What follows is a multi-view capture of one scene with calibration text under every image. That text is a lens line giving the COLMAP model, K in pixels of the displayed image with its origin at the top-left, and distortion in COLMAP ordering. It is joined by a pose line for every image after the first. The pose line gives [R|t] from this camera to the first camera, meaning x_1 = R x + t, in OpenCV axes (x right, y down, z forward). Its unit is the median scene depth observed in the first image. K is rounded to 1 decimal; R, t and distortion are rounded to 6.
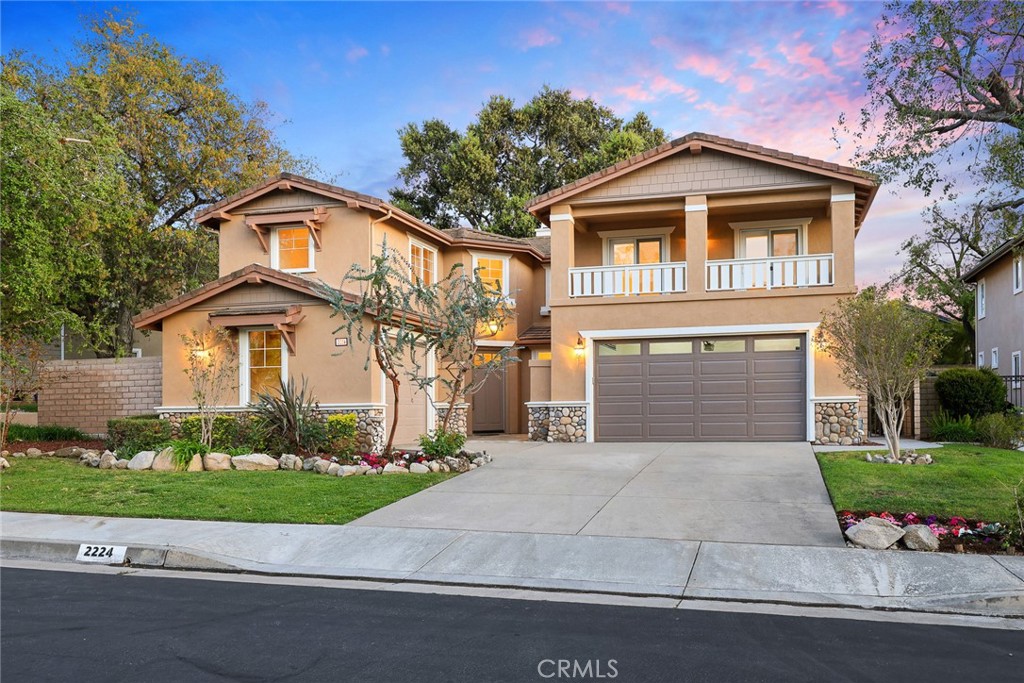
lens RADIAL K [[909.4, 0, 507.9], [0, 909.4, 342.3], [0, 0, 1]] dist [0.002193, -0.003601]
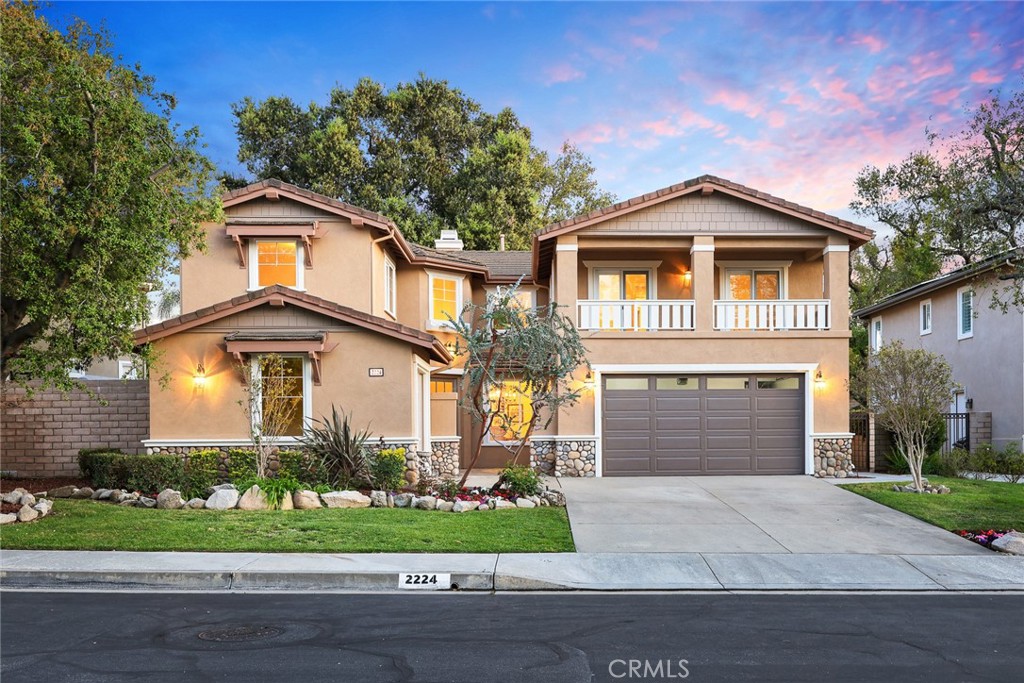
lens RADIAL K [[1163.9, 0, 512.9], [0, 1163.9, 343.7], [0, 0, 1]] dist [0.006273, 0.000000]
pose [[0.950230, 0.028656, 0.310228, -0.399871], [-0.026933, 0.999589, -0.009836, -0.020589], [-0.310383, 0.000991, 0.950611, -0.181520]]
